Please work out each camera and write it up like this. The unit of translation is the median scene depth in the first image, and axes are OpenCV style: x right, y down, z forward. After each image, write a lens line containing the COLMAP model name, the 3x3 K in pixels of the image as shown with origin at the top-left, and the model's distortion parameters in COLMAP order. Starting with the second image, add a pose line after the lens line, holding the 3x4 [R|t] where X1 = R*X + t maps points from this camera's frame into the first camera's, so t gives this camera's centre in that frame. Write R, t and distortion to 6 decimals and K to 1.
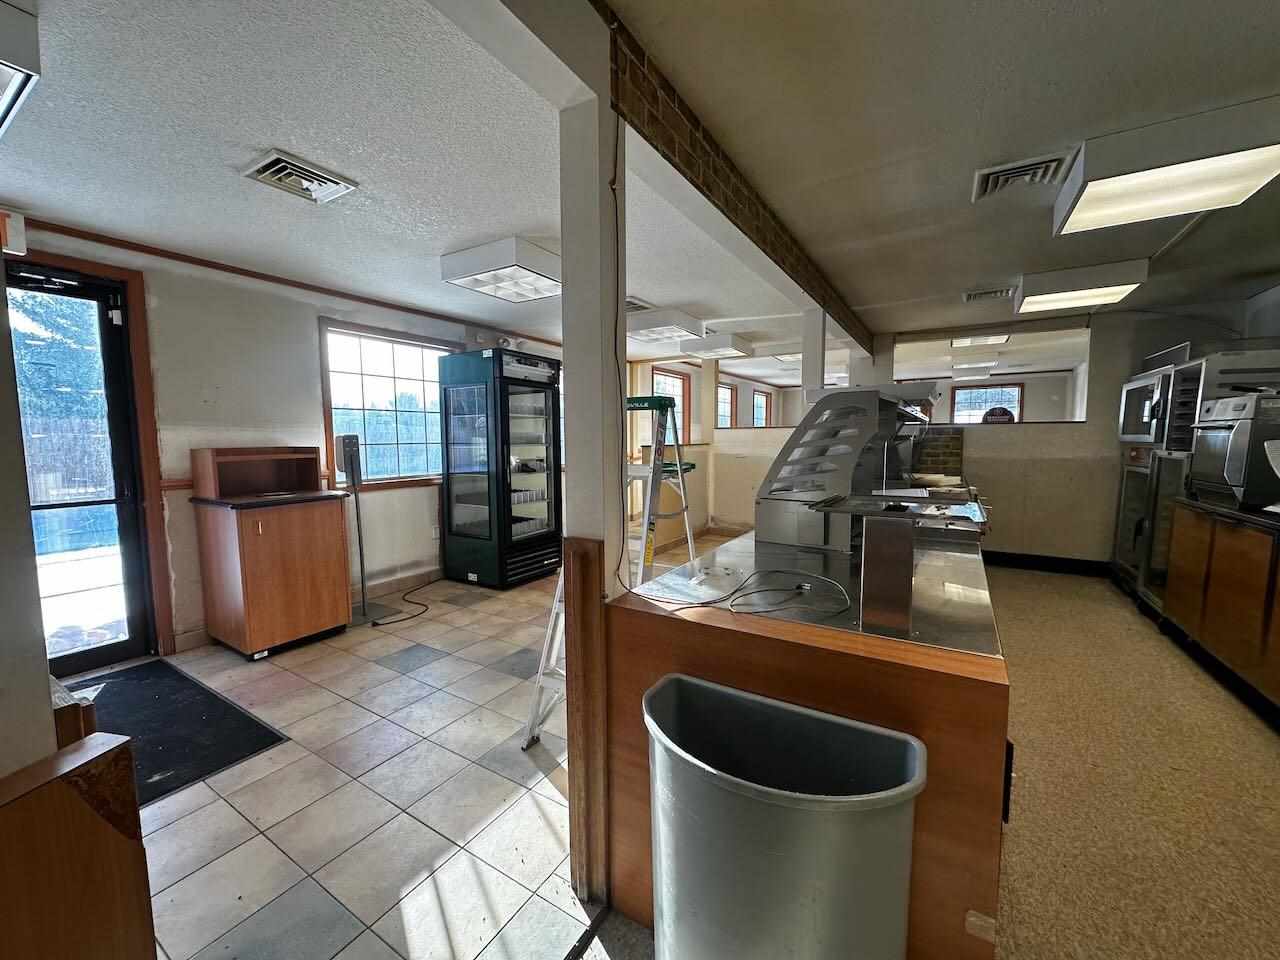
lens RADIAL K [[507.8, 0, 638.0], [0, 507.8, 480.3], [0, 0, 1]] dist [-0.005585, 0.001148]
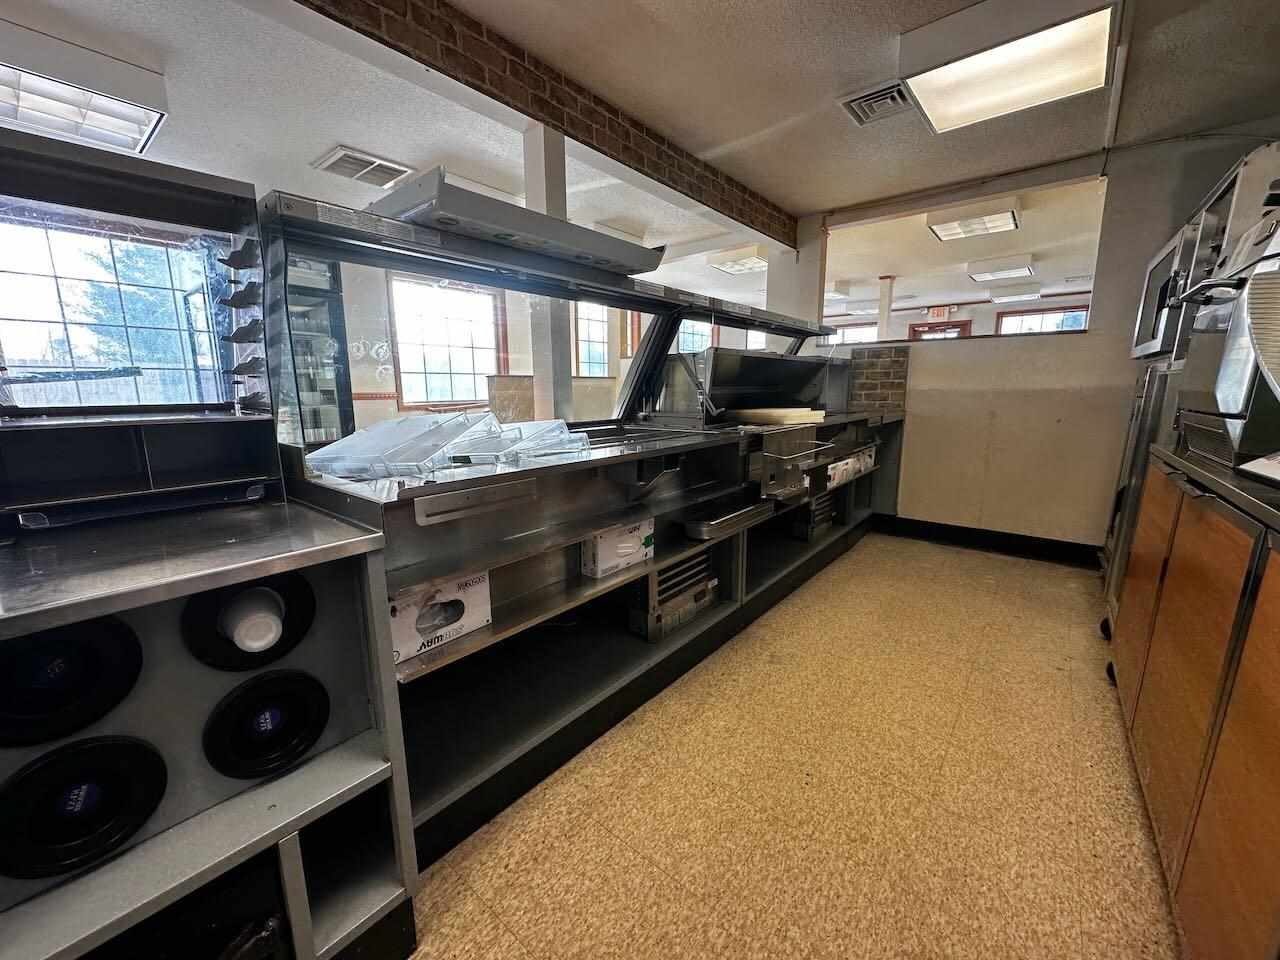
lens RADIAL K [[507.8, 0, 637.7], [0, 507.8, 480.0], [0, 0, 1]] dist [-0.005585, 0.001148]
pose [[0.991165, 0.024073, -0.130434, 0.426734], [-0.011464, 0.995260, 0.096575, 0.018348], [0.132140, -0.094226, 0.986742, 0.285859]]
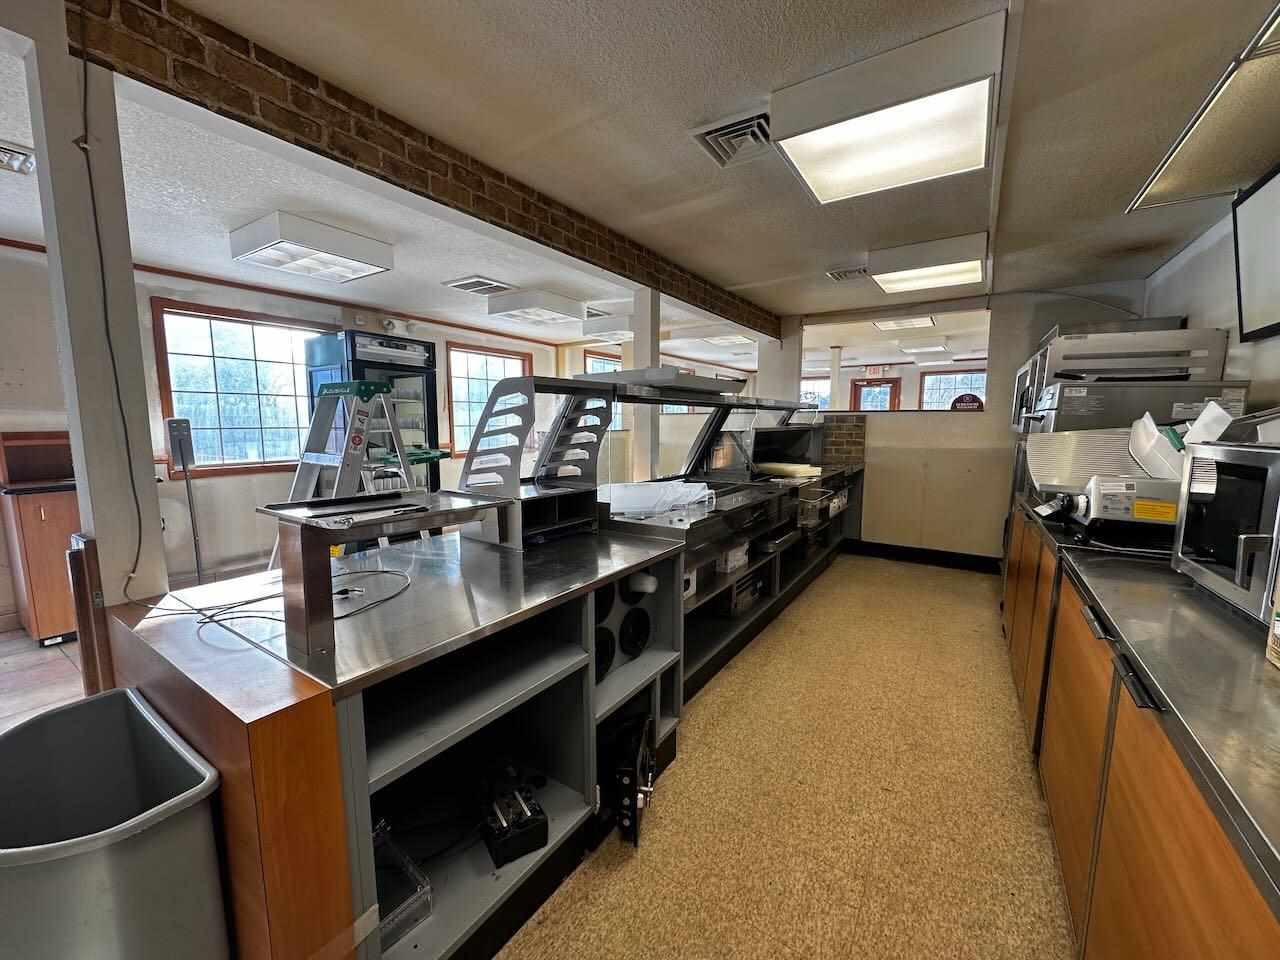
lens RADIAL K [[507.8, 0, 638.5], [0, 507.8, 481.2], [0, 0, 1]] dist [-0.005585, 0.001148]
pose [[0.999576, 0.010303, -0.027227, 0.280183], [-0.009416, 0.999428, 0.032490, -0.007751], [0.027546, -0.032220, 0.999101, 0.034419]]
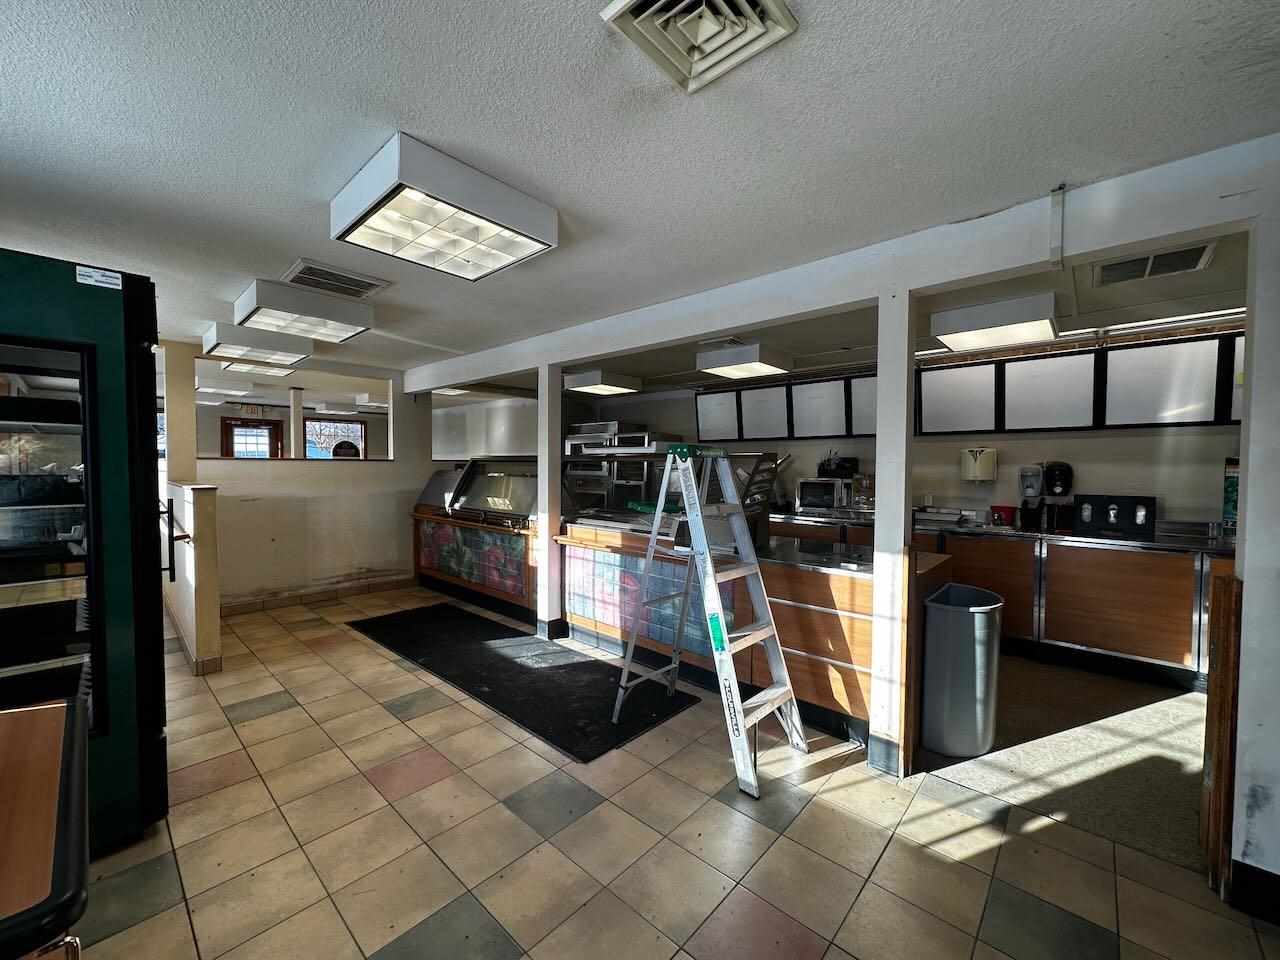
lens RADIAL K [[507.8, 0, 640.1], [0, 507.8, 481.9], [0, 0, 1]] dist [-0.005585, 0.001148]
pose [[0.181295, -0.025922, 0.983087, -0.580777], [0.075915, 0.997039, 0.012290, -0.055425], [-0.980494, 0.072403, 0.182726, 0.472358]]
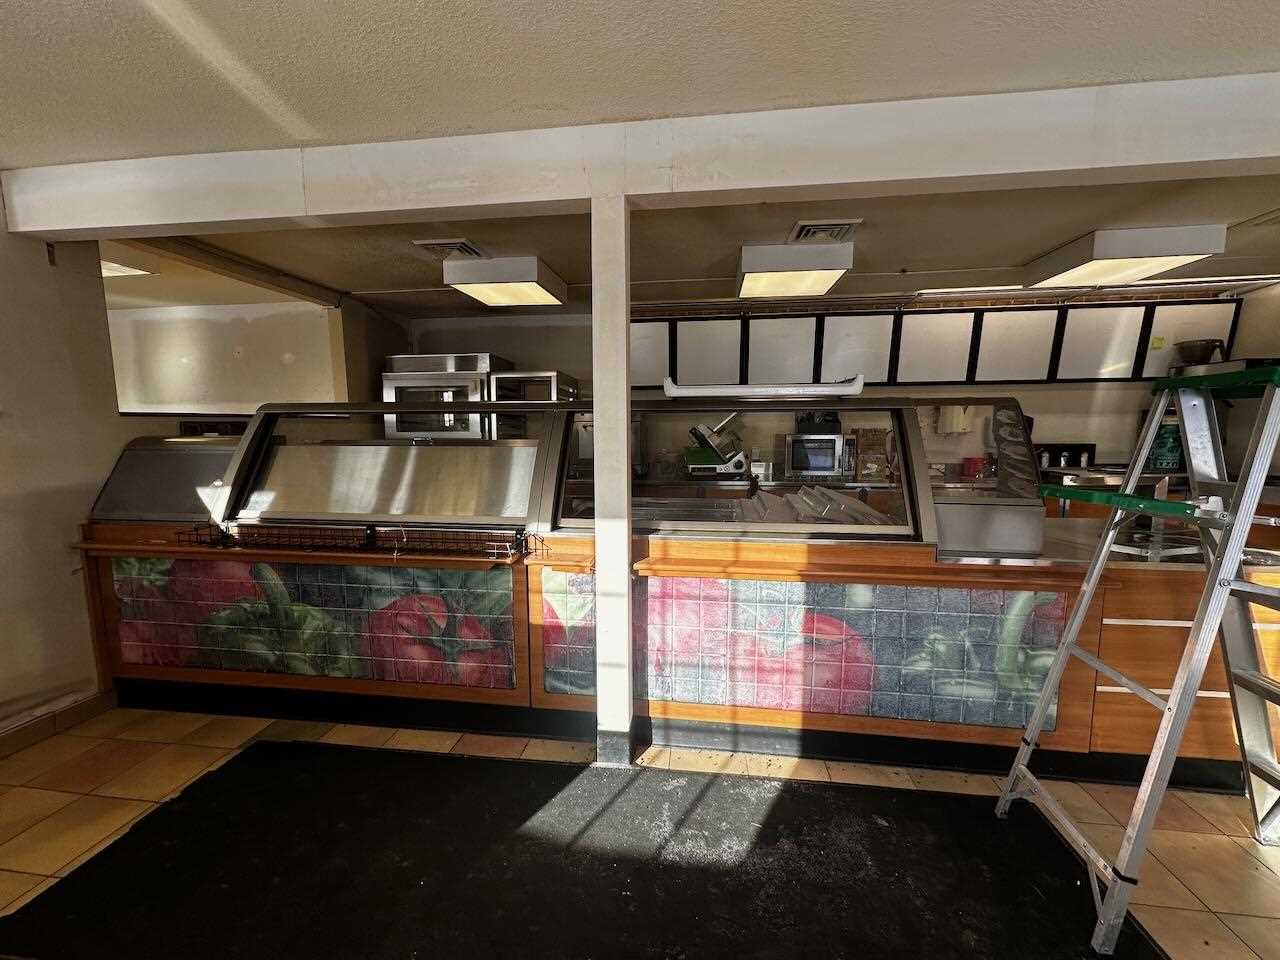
lens RADIAL K [[507.8, 0, 640.6], [0, 507.8, 481.4], [0, 0, 1]] dist [-0.005585, 0.001148]
pose [[-0.411999, -0.095890, 0.906125, -0.134285], [0.084194, 0.986187, 0.142644, -0.093173], [-0.907286, 0.135060, -0.398234, 0.945923]]
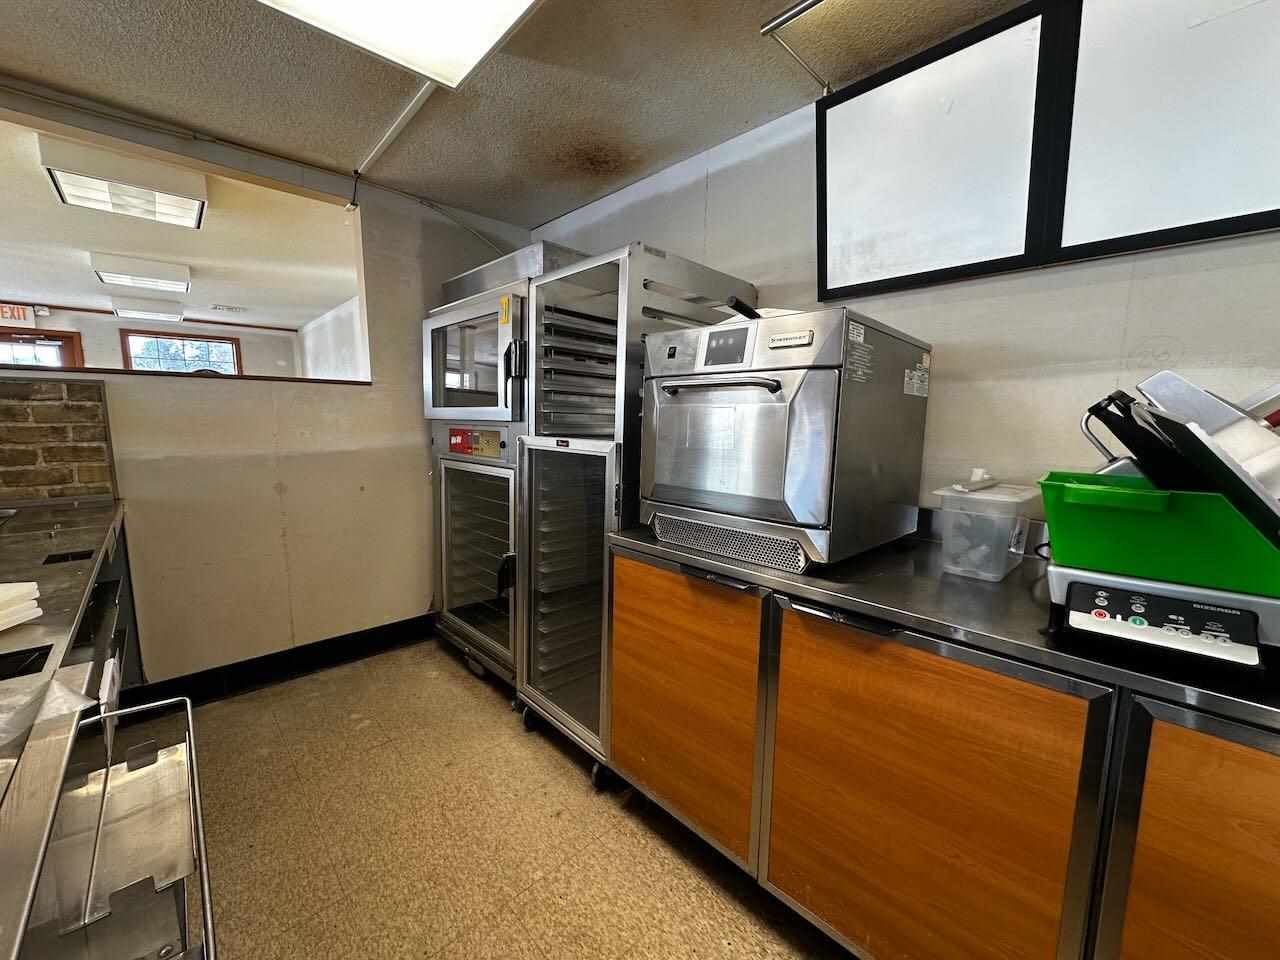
lens RADIAL K [[507.8, 0, 641.4], [0, 507.8, 482.9], [0, 0, 1]] dist [-0.005585, 0.001148]
pose [[0.255300, -0.118200, 0.959610, 0.435982], [0.070462, 0.992135, 0.103460, -0.046151], [-0.964291, 0.041203, 0.261621, 0.602375]]
